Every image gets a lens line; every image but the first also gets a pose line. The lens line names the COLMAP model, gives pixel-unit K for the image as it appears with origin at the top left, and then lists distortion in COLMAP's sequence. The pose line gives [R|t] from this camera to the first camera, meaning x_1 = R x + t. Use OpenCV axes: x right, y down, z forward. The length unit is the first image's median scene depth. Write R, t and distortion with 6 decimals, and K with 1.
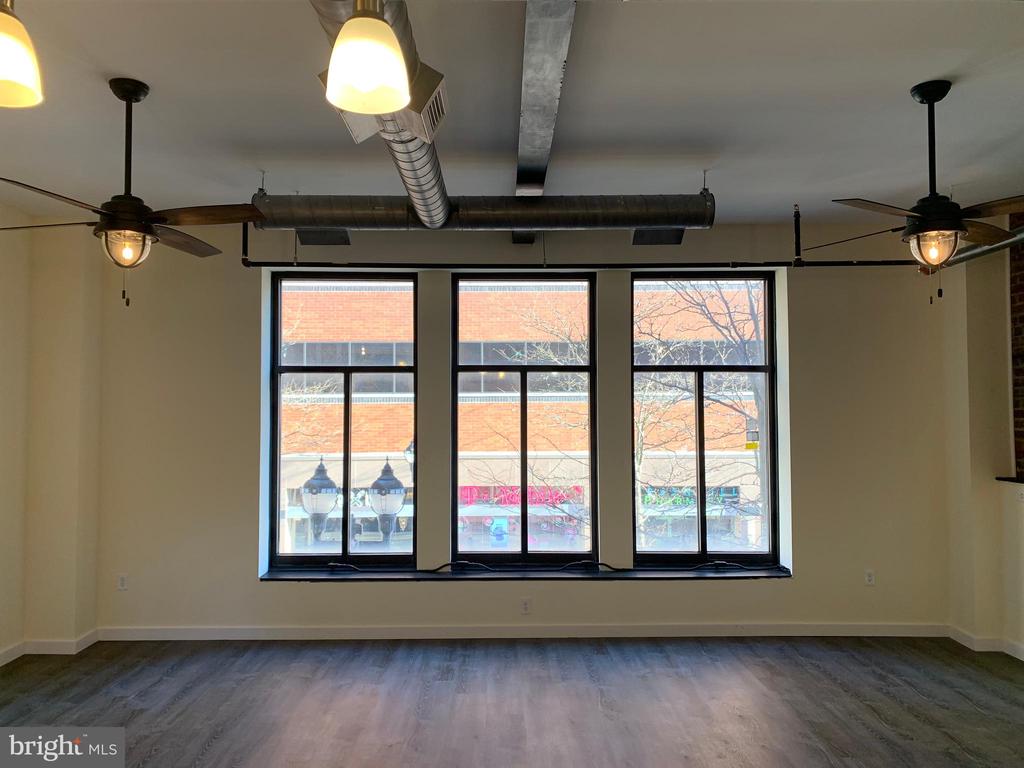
lens RADIAL K [[787.0, 0, 513.1], [0, 787.0, 380.1], [0, 0, 1]] dist [0.011183, 0.010532]
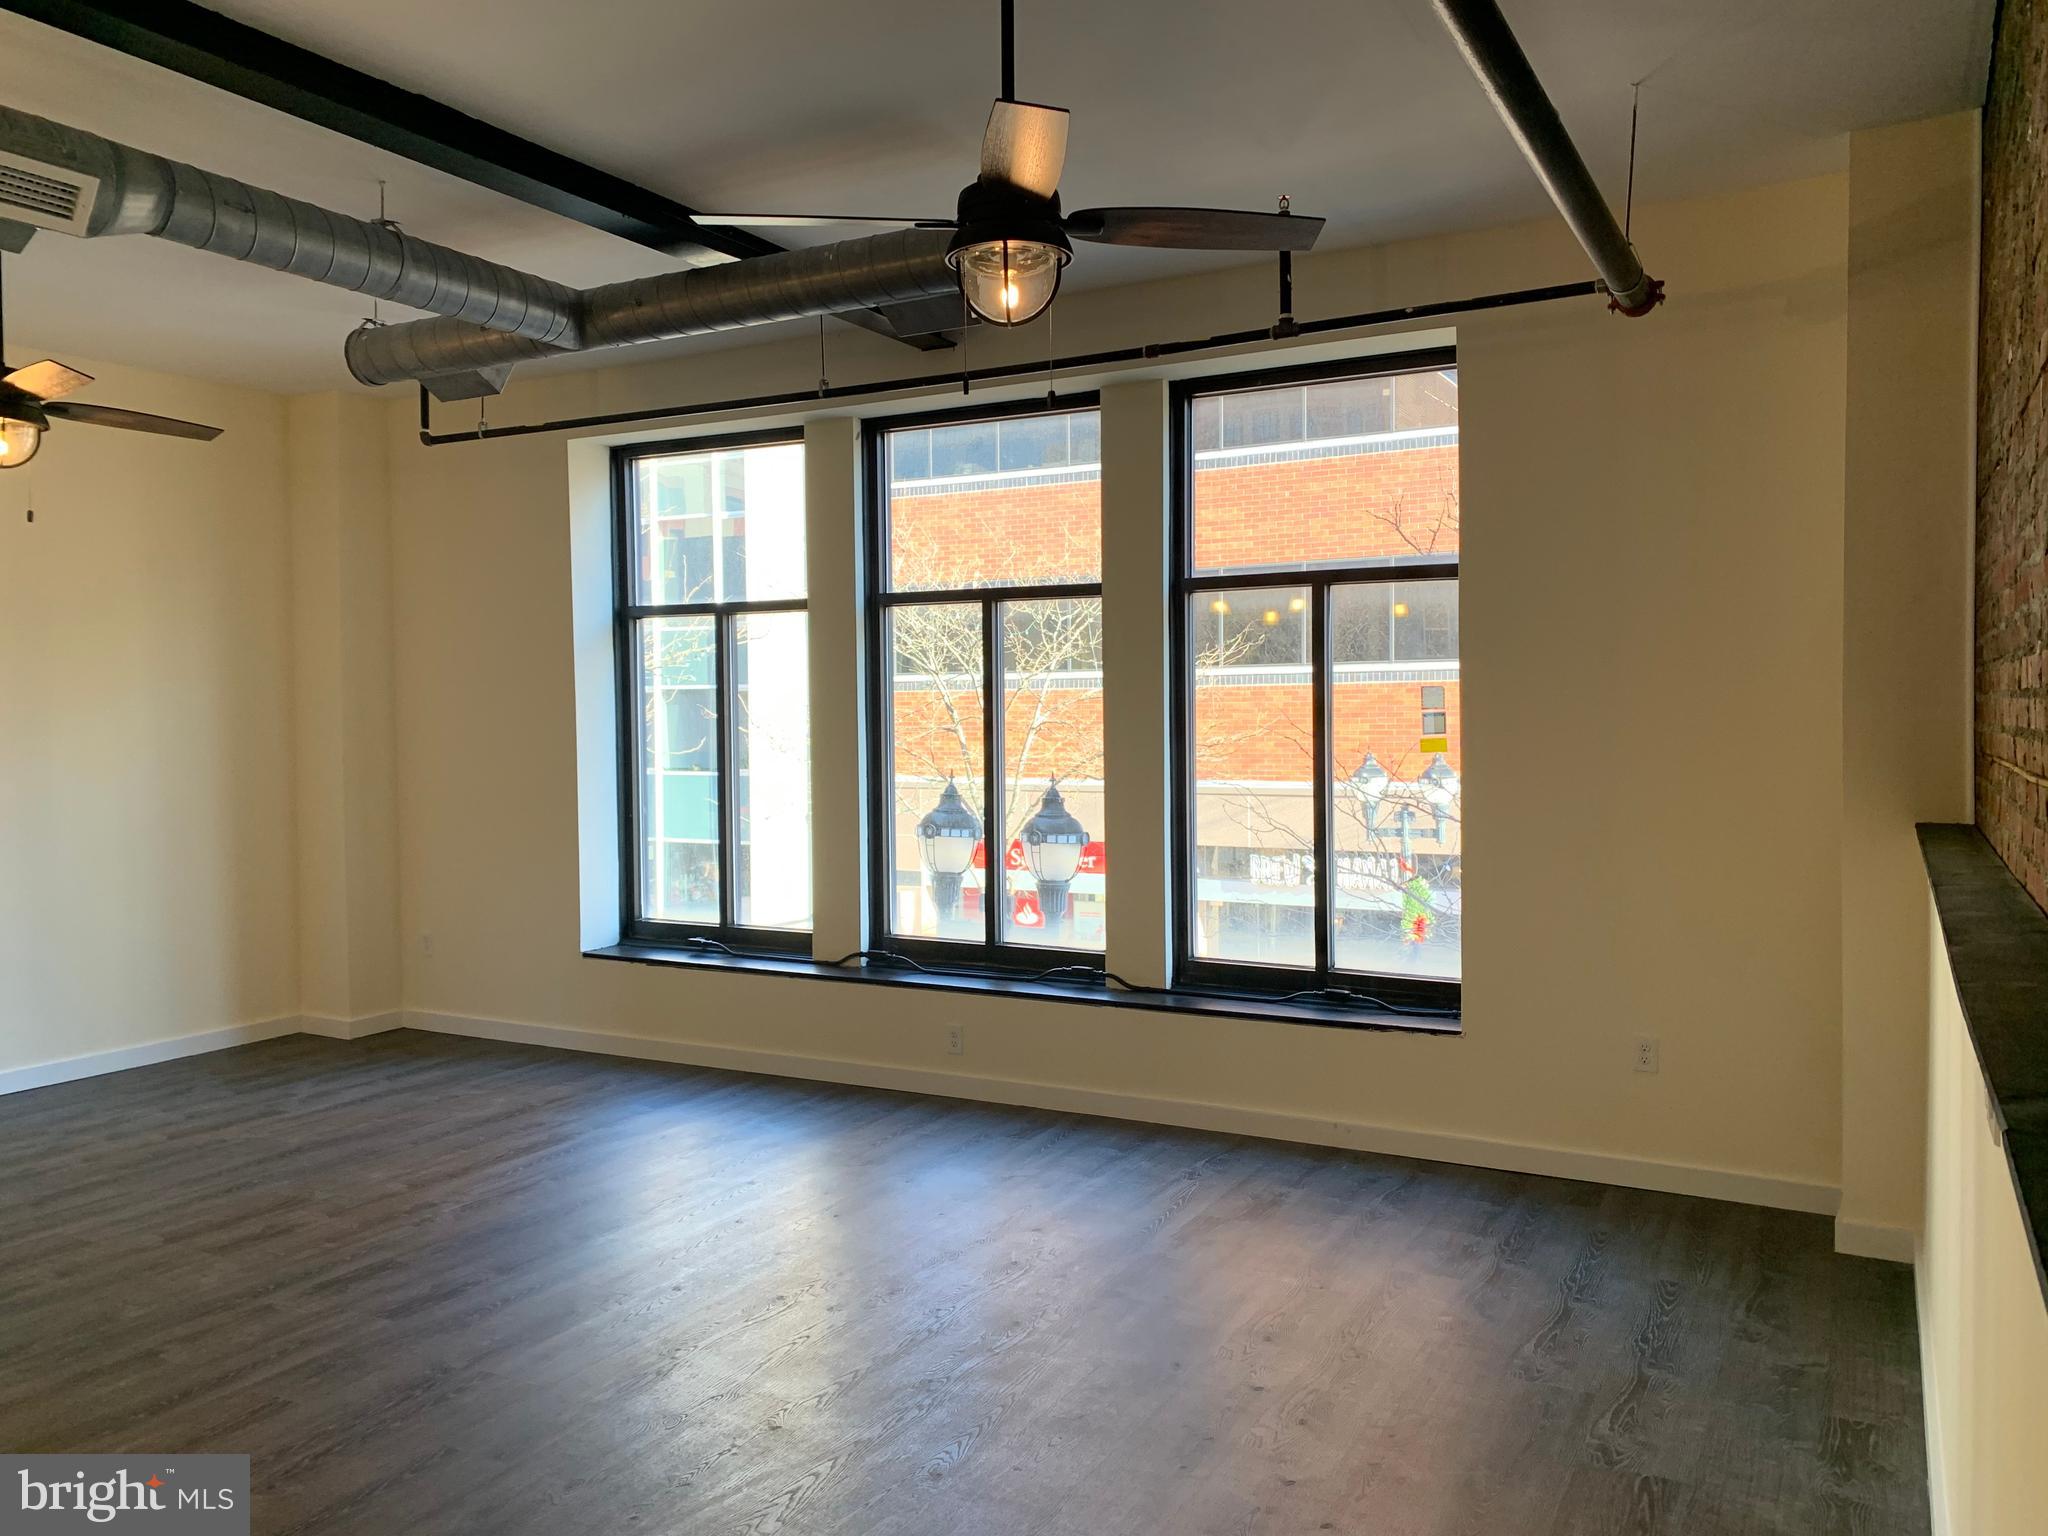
lens RADIAL K [[1557.4, 0, 1009.6], [0, 1557.4, 756.2], [0, 0, 1]] dist [0.053567, -0.080556]
pose [[0.860152, 0.005448, -0.510009, 0.567080], [0.031484, 0.997469, 0.063754, 0.026638], [0.509065, -0.070895, 0.857803, 0.115364]]
